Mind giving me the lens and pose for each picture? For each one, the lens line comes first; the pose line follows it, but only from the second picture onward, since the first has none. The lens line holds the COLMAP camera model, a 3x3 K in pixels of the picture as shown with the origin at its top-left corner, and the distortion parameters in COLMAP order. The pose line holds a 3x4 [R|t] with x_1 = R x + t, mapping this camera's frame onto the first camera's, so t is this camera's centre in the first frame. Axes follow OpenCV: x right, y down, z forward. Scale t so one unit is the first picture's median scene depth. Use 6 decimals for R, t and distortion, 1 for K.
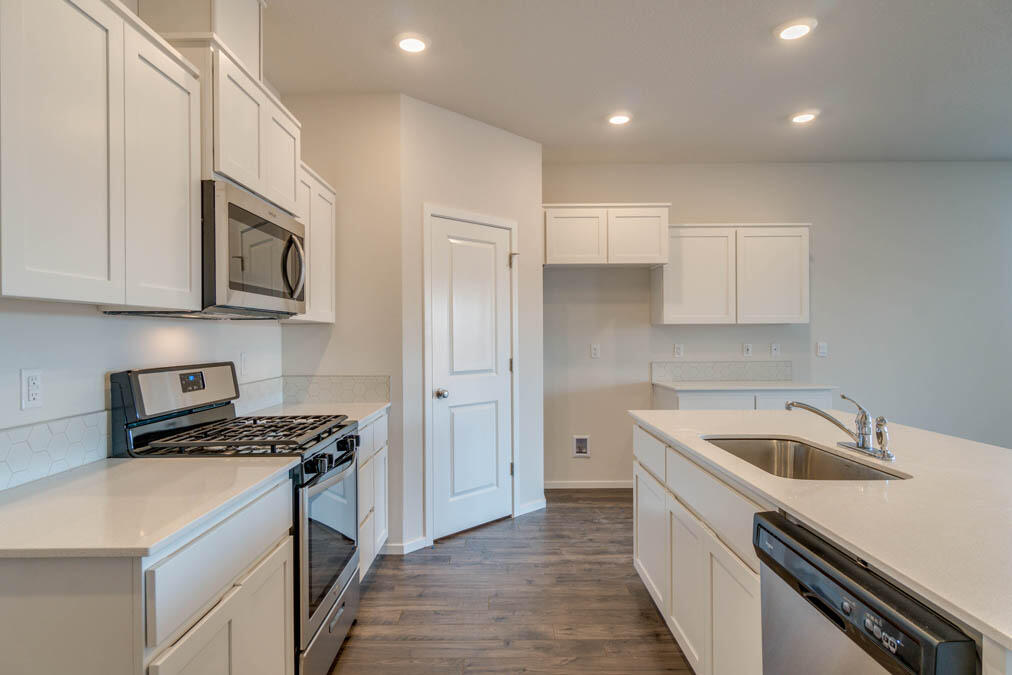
lens RADIAL K [[564.1, 0, 498.7], [0, 564.1, 336.5], [0, 0, 1]] dist [-0.012442, -0.000200]
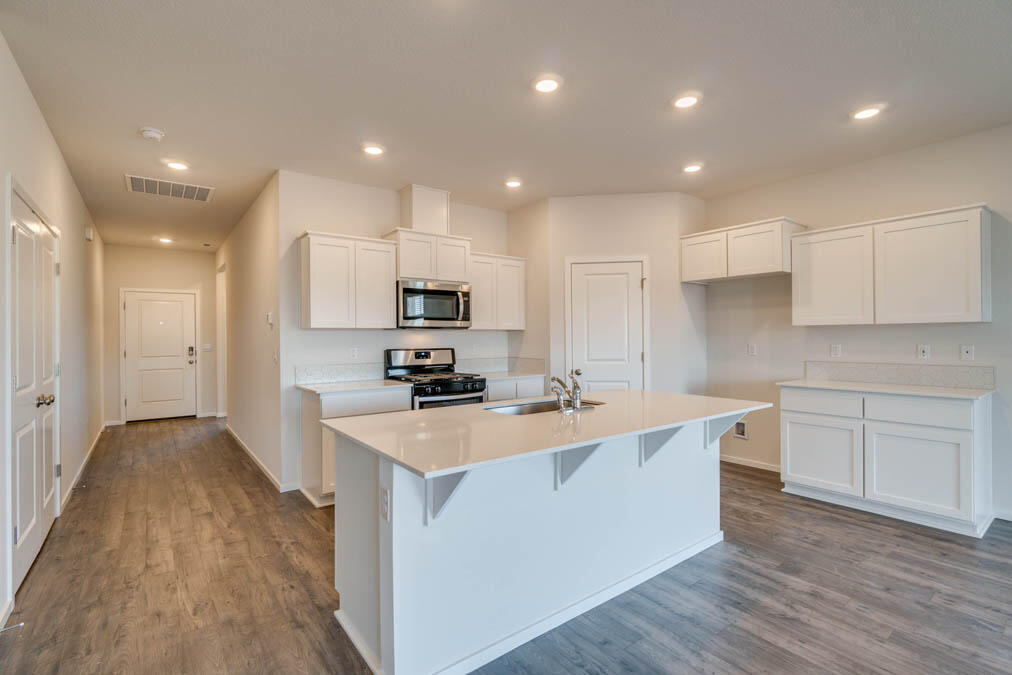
lens RADIAL K [[458.7, 0, 496.0], [0, 458.7, 338.2], [0, 0, 1]] dist [-0.007007, -0.000884]
pose [[0.605429, 0.002447, -0.795896, 0.729610], [0.001478, 0.999990, 0.004198, -0.002564], [0.795898, -0.003718, 0.605419, 0.006731]]
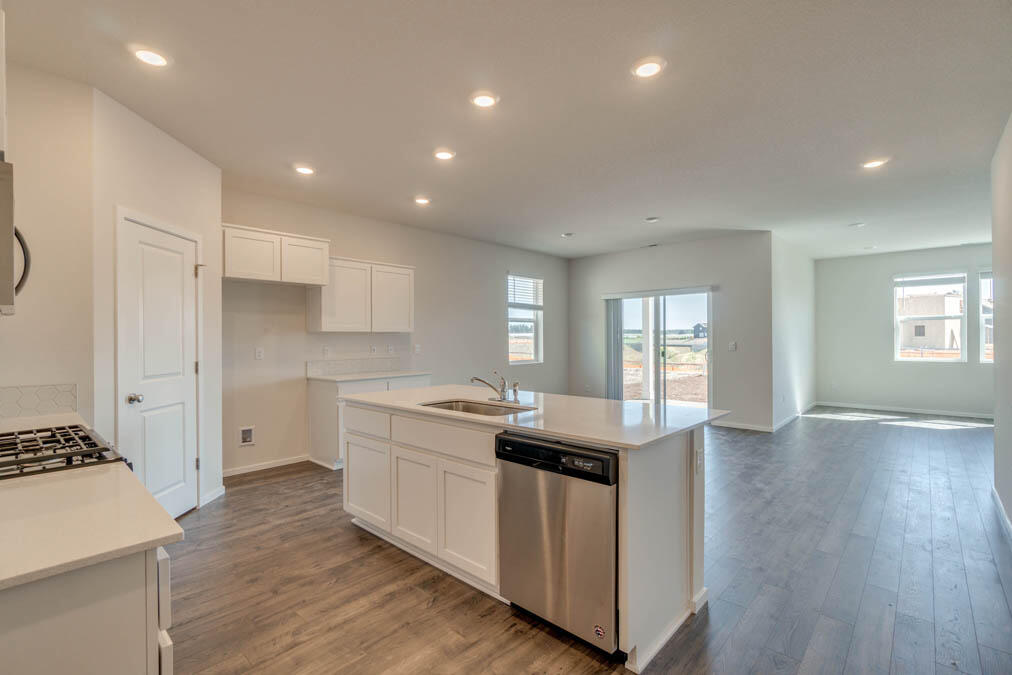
lens RADIAL K [[458.7, 0, 496.0], [0, 458.7, 338.2], [0, 0, 1]] dist [-0.007007, -0.000884]
pose [[0.683153, 0.003441, 0.730267, -0.229596], [0.001343, 0.999981, -0.005969, 0.000316], [-0.730274, 0.005059, 0.683135, -0.018724]]
